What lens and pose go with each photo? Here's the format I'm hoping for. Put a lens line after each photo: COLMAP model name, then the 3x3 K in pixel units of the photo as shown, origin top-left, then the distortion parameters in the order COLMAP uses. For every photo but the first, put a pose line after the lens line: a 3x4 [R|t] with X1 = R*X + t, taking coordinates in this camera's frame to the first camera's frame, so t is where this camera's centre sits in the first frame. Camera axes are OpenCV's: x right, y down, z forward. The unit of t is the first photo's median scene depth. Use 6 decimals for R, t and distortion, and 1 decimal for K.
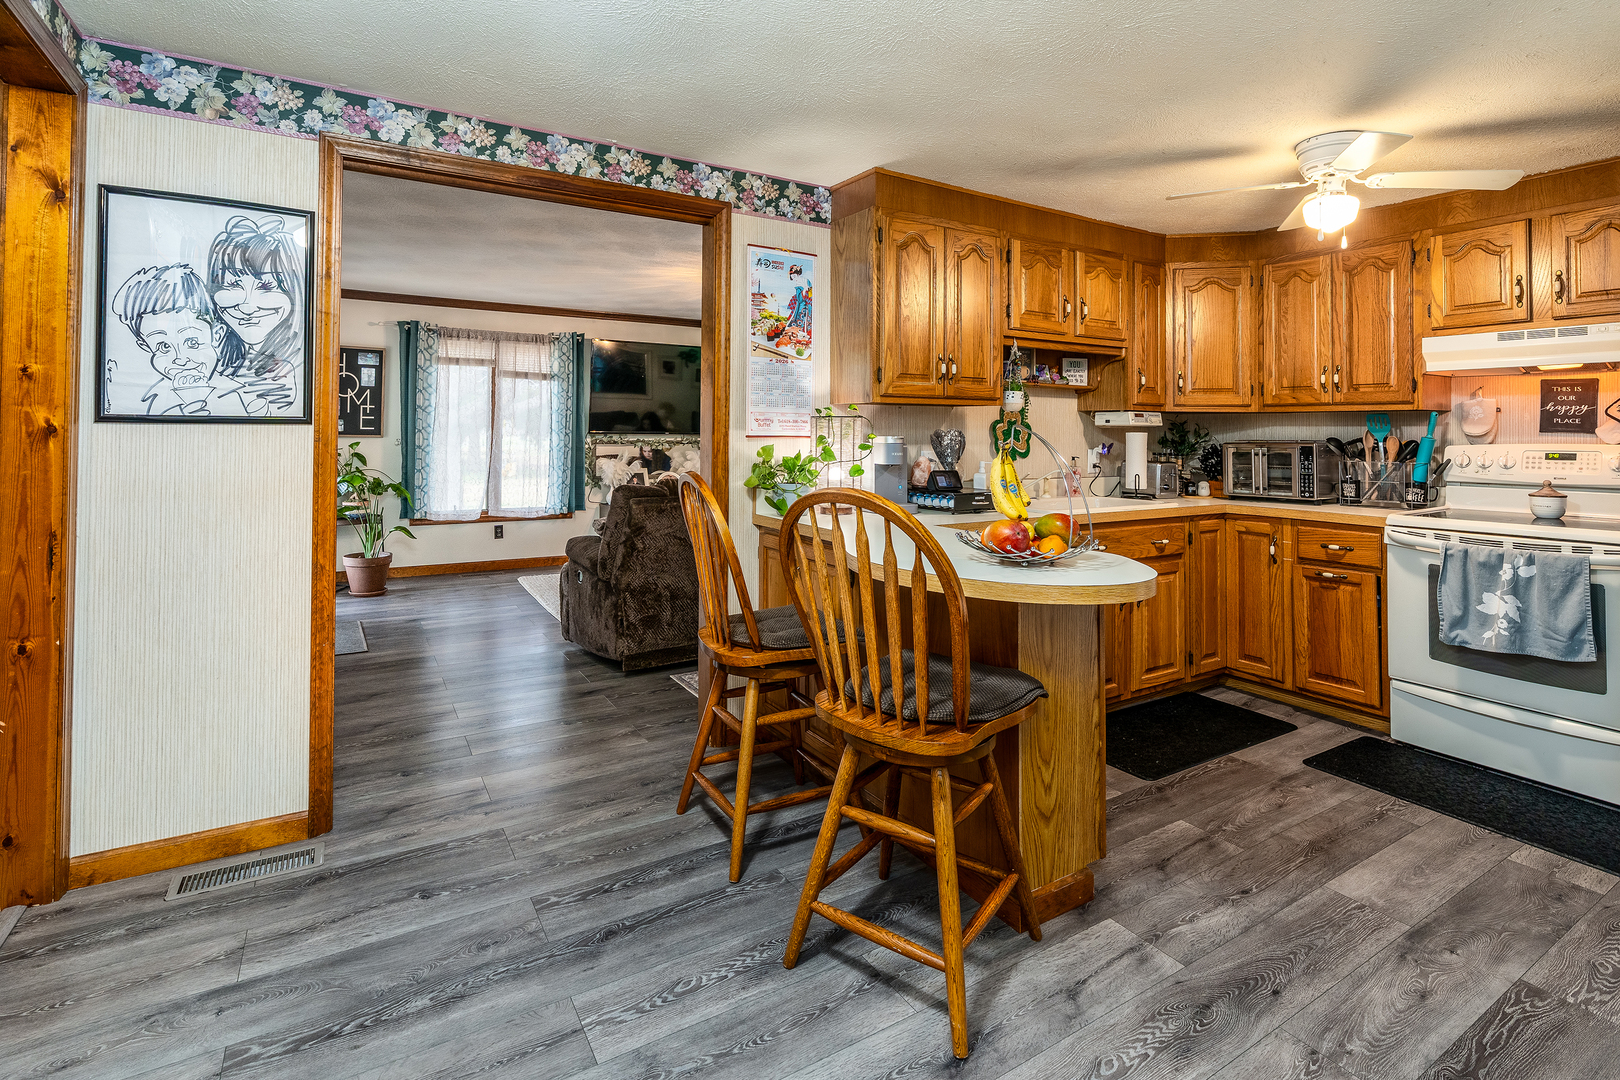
lens RADIAL K [[790.3, 0, 800.5], [0, 790.3, 409.7], [0, 0, 1]] dist [0.000633, 0.002134]
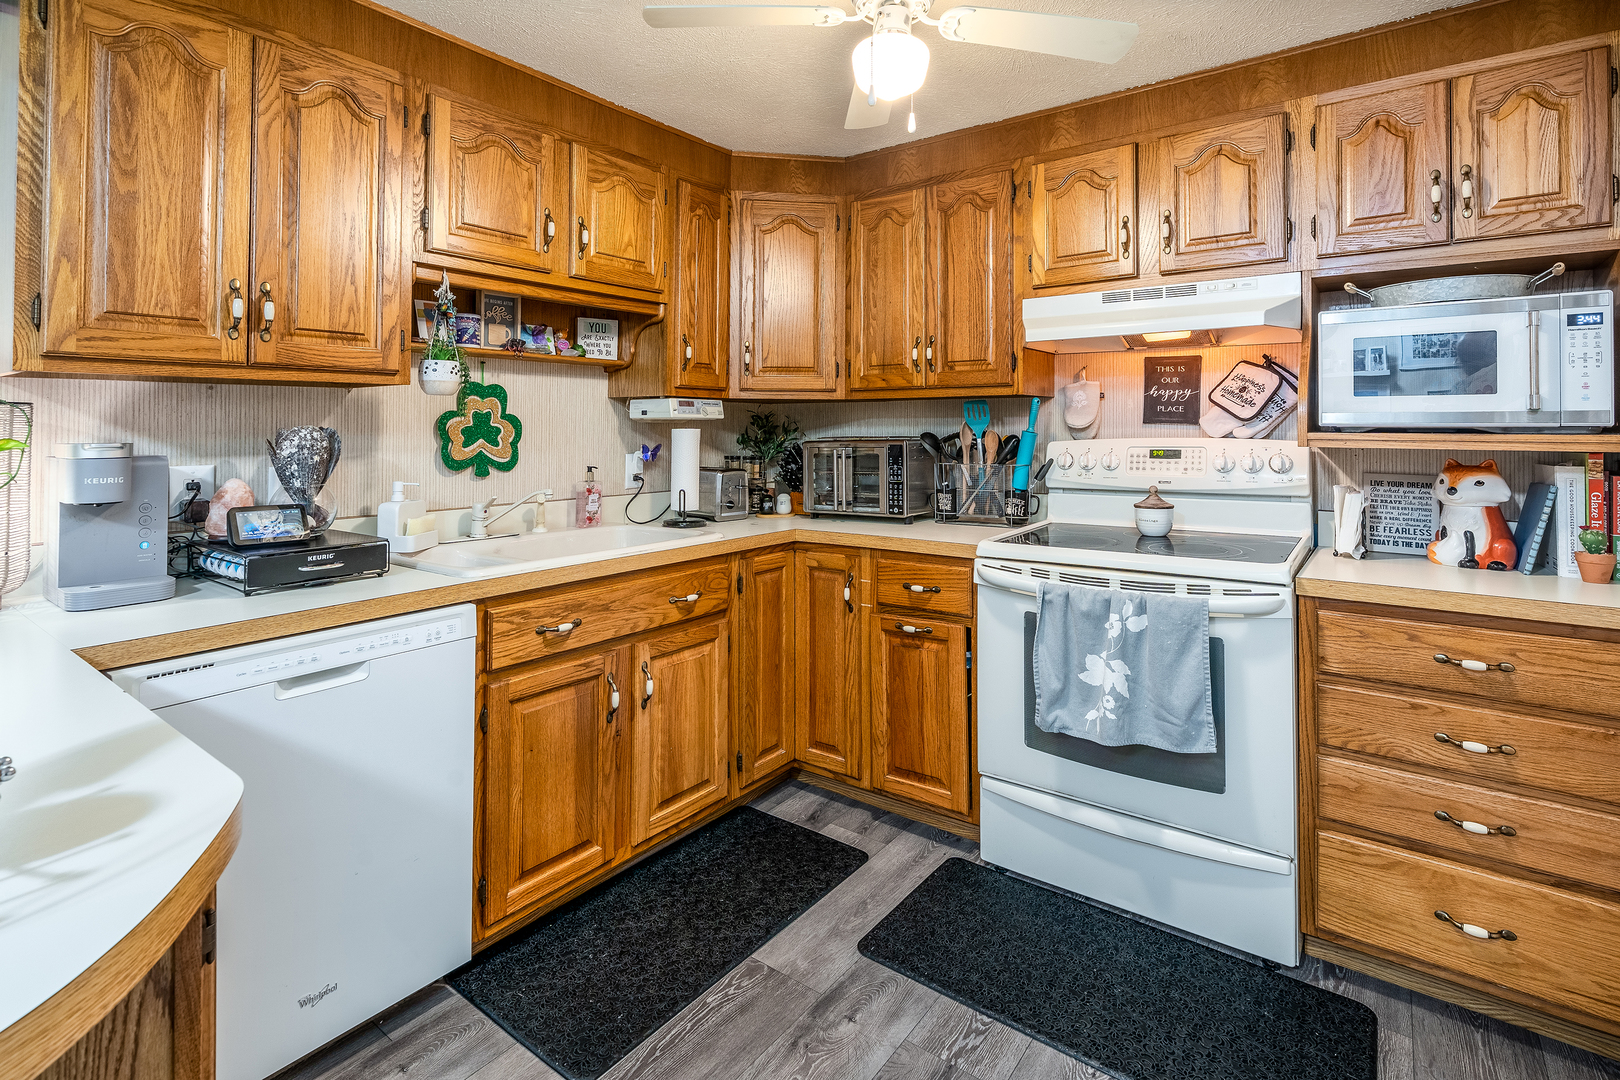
lens RADIAL K [[790.3, 0, 807.8], [0, 790.3, 415.4], [0, 0, 1]] dist [0.000633, 0.002134]
pose [[0.930652, -0.004420, 0.365879, 0.312802], [0.000224, 0.999934, 0.011510, 0.010723], [-0.365906, -0.010630, 0.930591, 0.365493]]
